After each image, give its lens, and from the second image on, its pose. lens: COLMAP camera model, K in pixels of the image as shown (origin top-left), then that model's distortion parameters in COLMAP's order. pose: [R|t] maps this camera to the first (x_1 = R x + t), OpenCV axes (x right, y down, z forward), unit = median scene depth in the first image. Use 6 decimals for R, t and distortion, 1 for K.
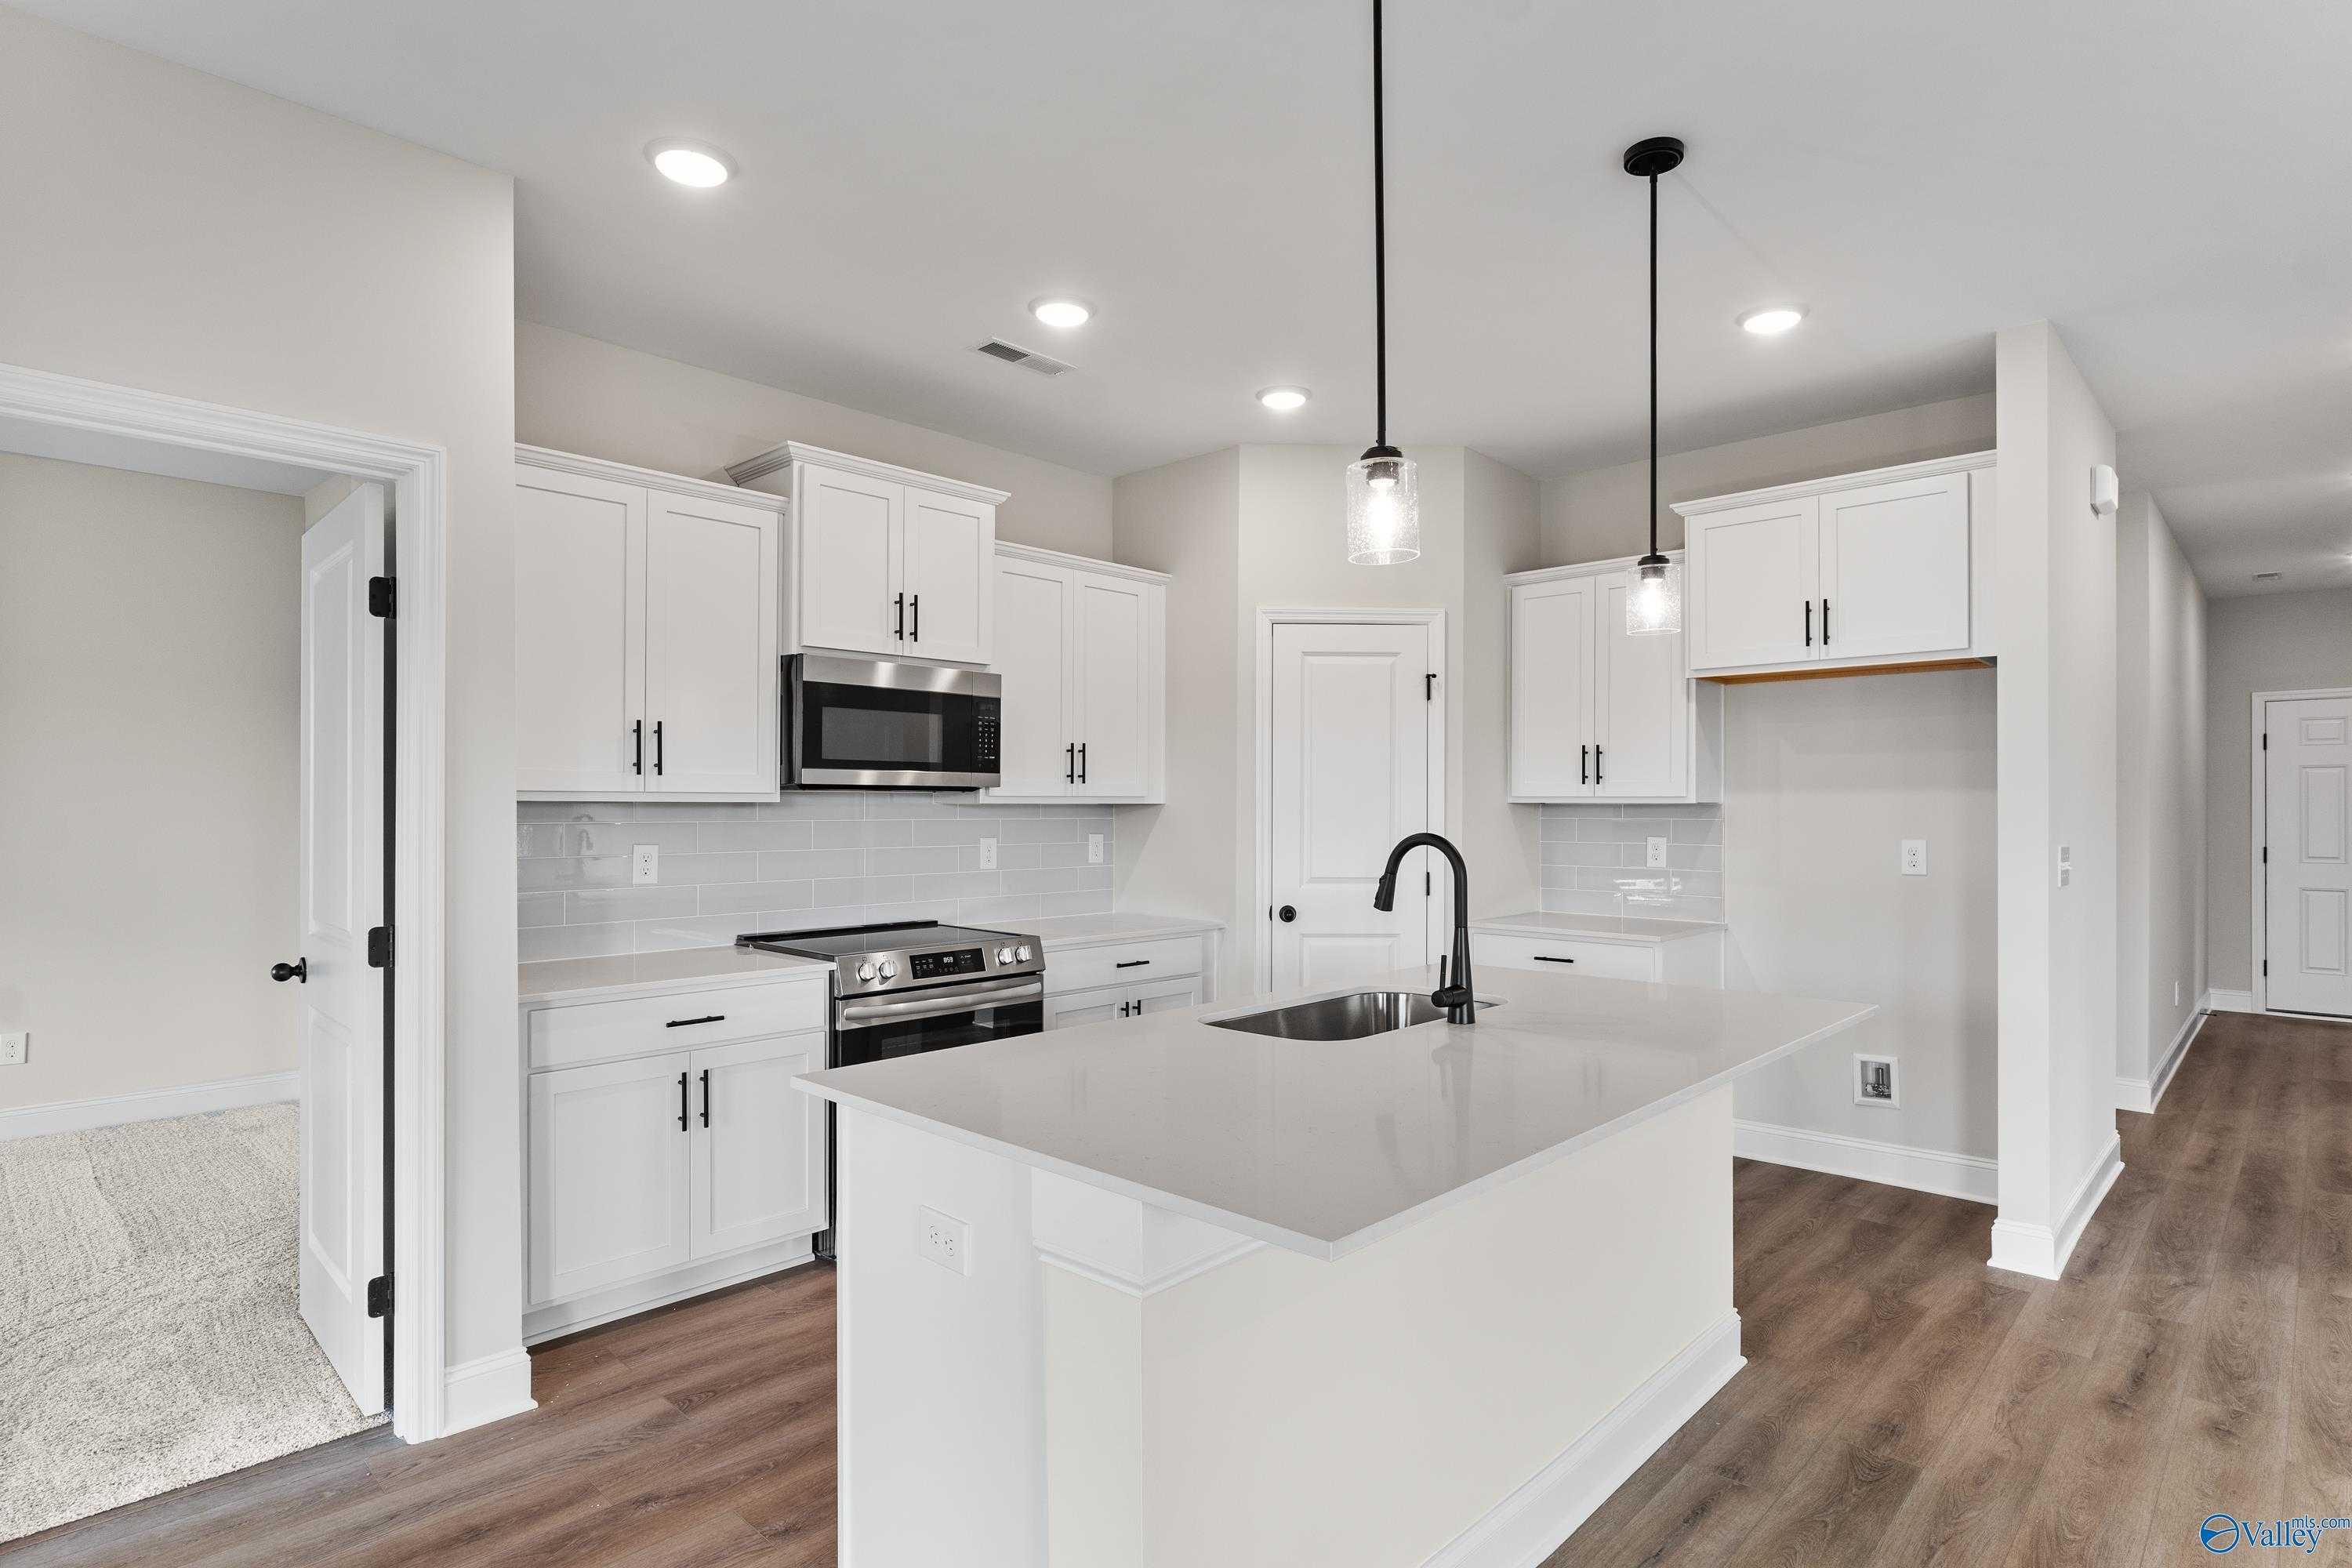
lens RADIAL K [[1170.6, 0, 1173.6], [0, 1170.6, 805.1], [0, 0, 1]] dist [-0.005044, -0.000699]
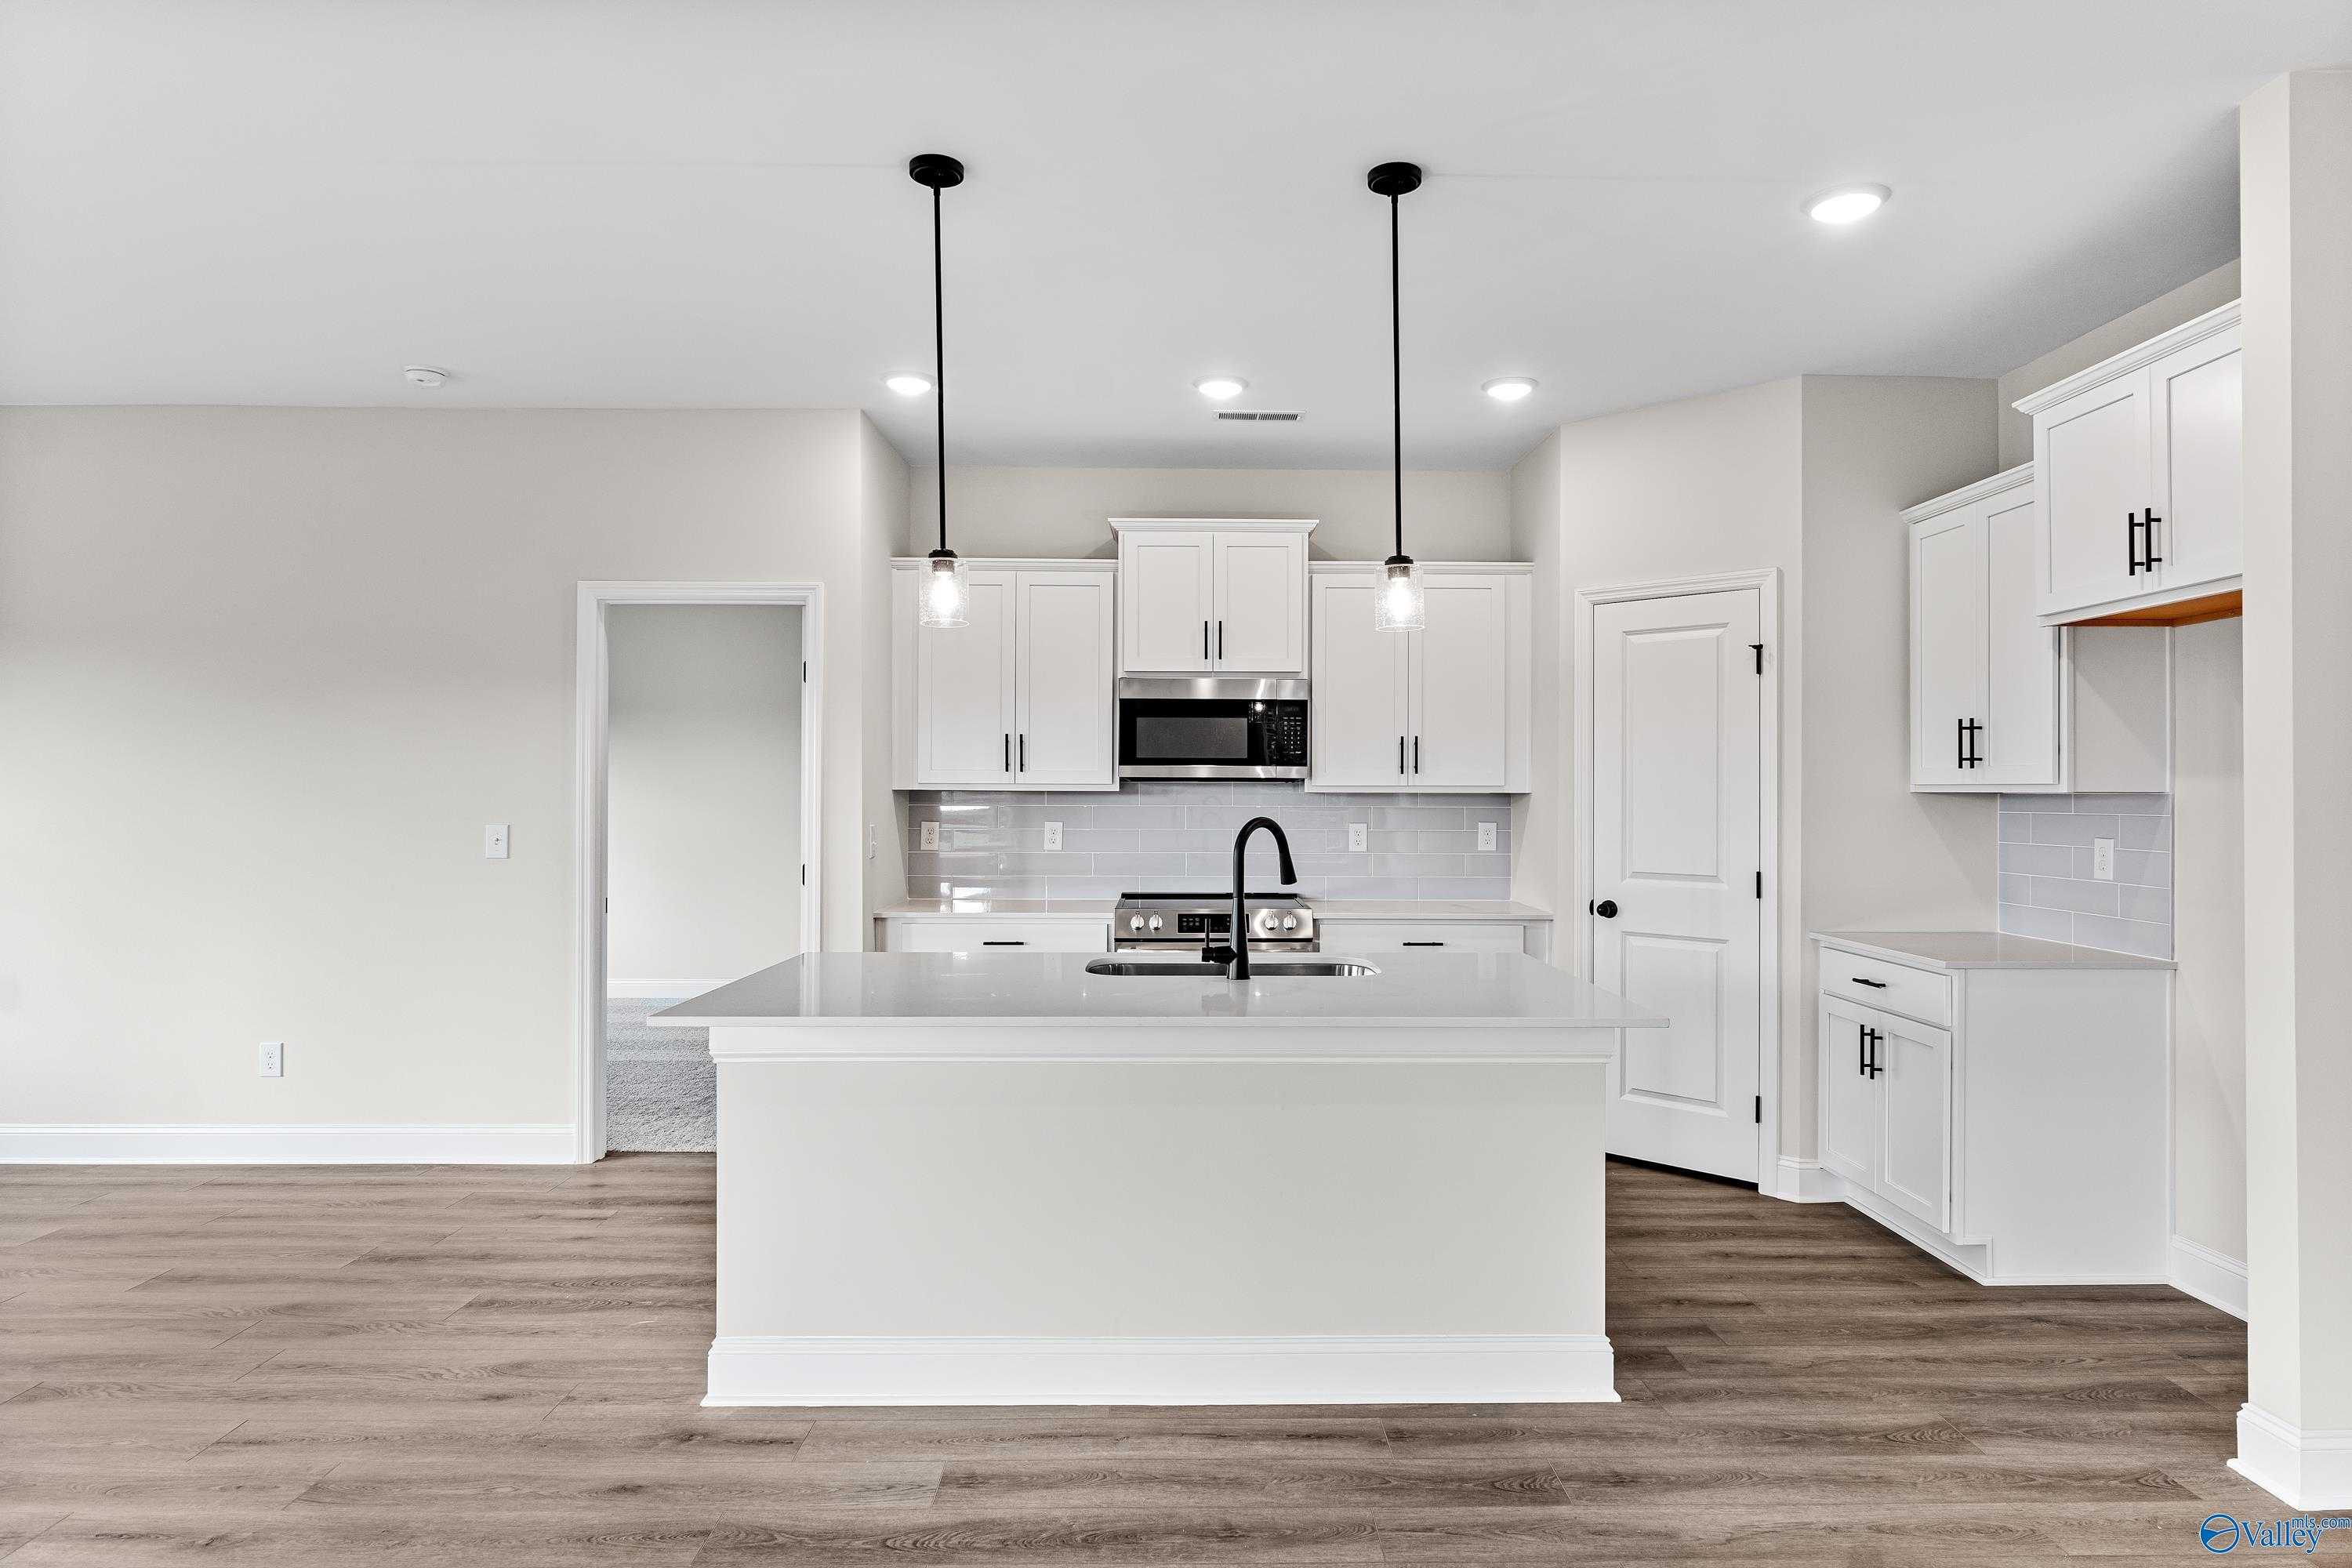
lens RADIAL K [[1259.1, 0, 1178.7], [0, 1259.1, 778.4], [0, 0, 1]] dist [-0.004939, -0.000345]
pose [[0.714240, -0.007620, -0.699859, 0.704586], [-0.001751, 0.999918, -0.012675, 0.000942], [0.699899, 0.010278, 0.714168, 0.035462]]
